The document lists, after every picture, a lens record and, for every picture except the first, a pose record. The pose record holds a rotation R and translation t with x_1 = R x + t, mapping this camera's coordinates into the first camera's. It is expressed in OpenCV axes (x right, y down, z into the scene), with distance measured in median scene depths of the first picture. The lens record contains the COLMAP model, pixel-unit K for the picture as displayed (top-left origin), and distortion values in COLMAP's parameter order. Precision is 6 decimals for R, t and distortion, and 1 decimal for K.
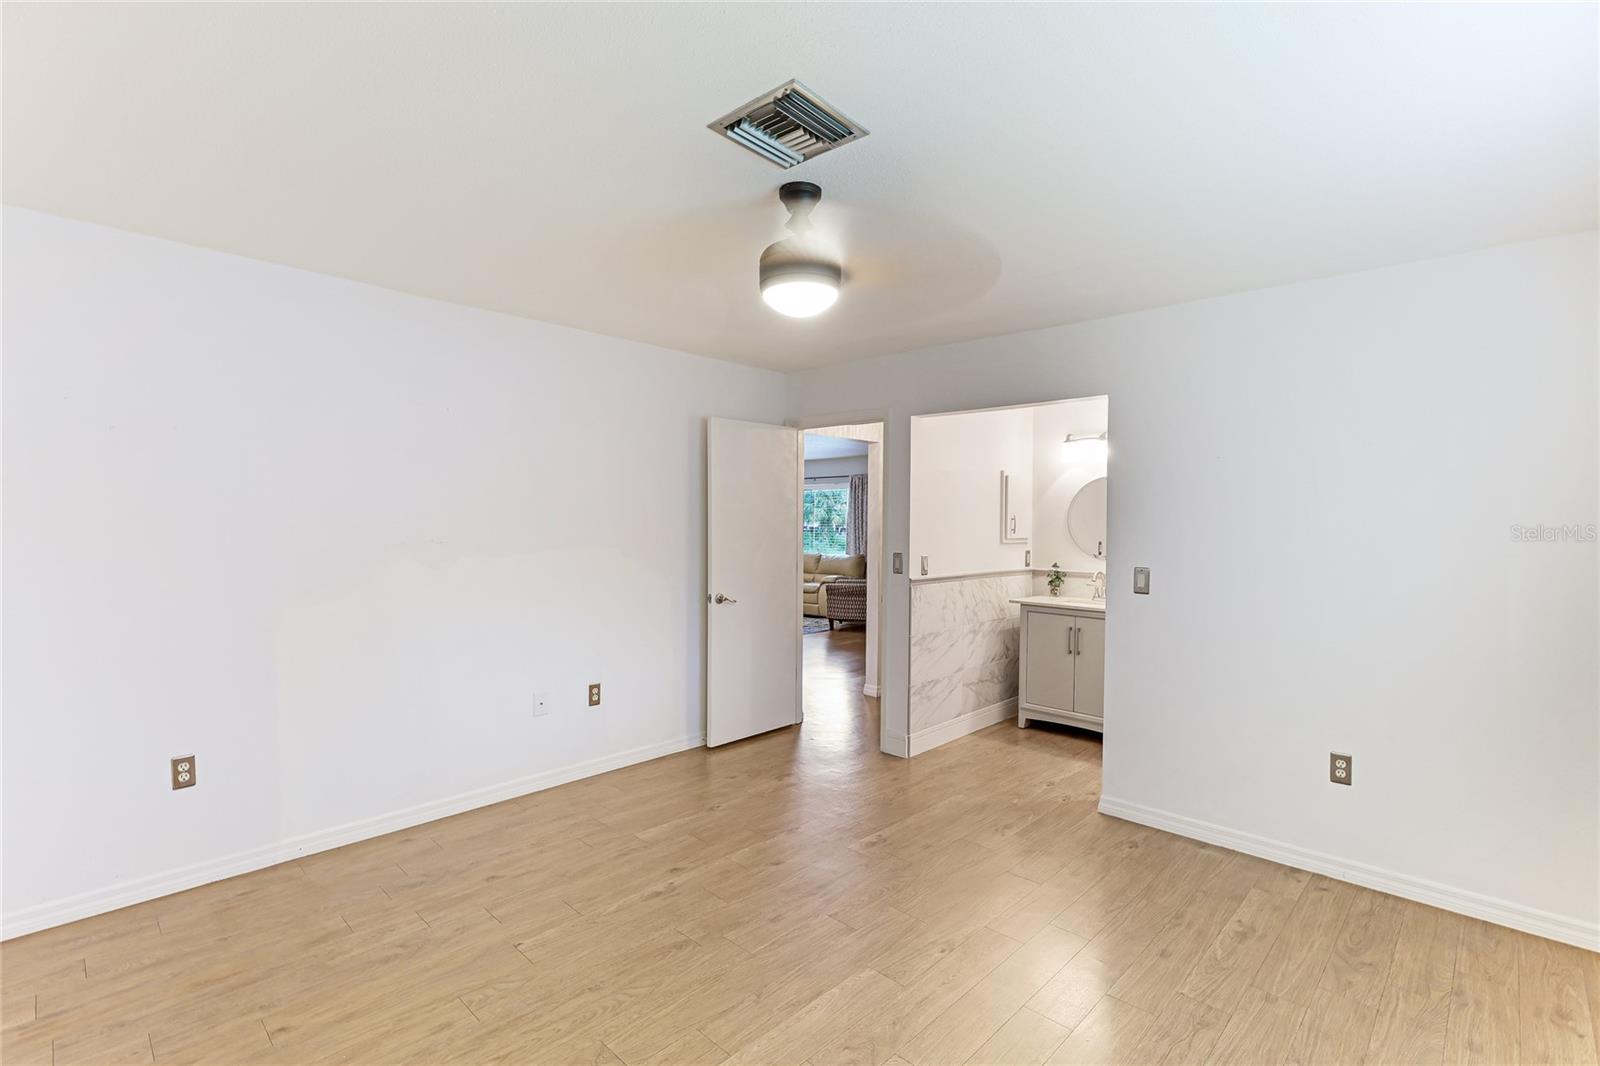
lens RADIAL K [[734.0, 0, 808.5], [0, 734.0, 524.2], [0, 0, 1]] dist [0.001202, 0.000264]
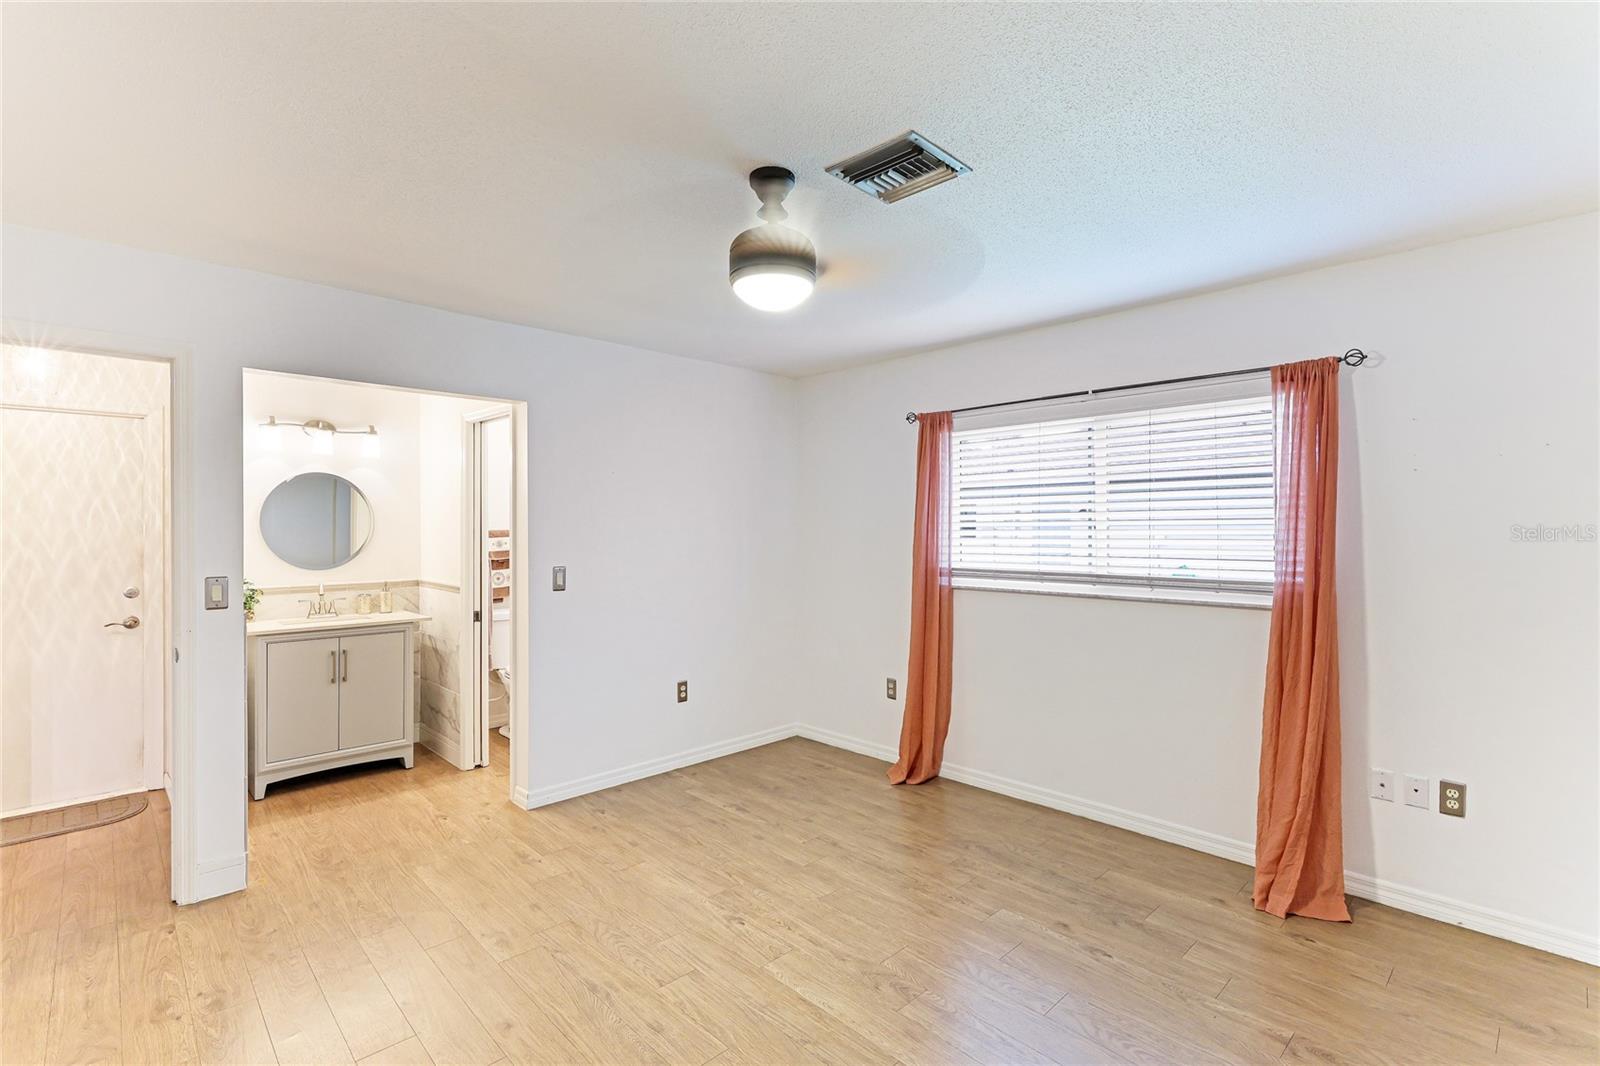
lens RADIAL K [[726.6, 0, 780.6], [0, 726.6, 526.3], [0, 0, 1]] dist [0.001577, 0.000155]
pose [[0.061599, -0.009477, 0.998056, -0.747482], [0.006775, 0.999936, 0.009077, -0.011355], [-0.998078, 0.006203, 0.061659, 0.743521]]
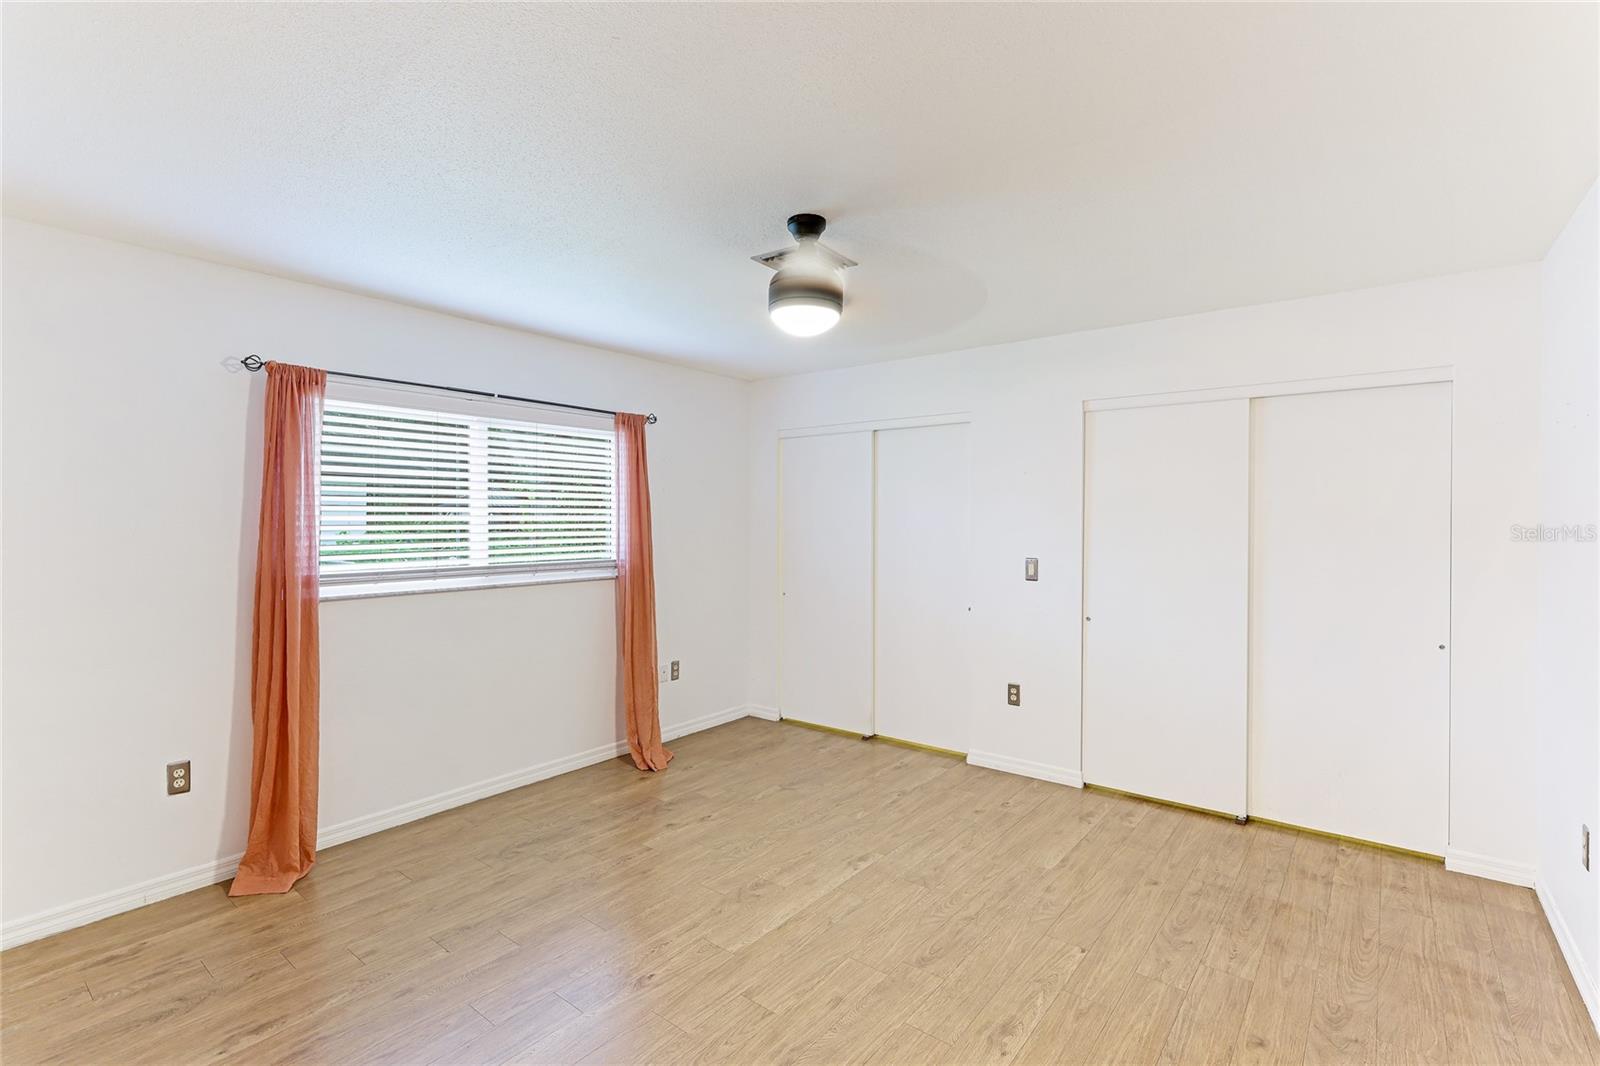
lens RADIAL K [[734.0, 0, 808.5], [0, 734.0, 524.2], [0, 0, 1]] dist [0.001202, 0.000264]
pose [[-0.995979, -0.011299, -0.088868, 0.061476], [-0.012129, 0.999888, 0.008811, -0.009484], [0.088758, 0.009853, -0.996004, 1.664170]]
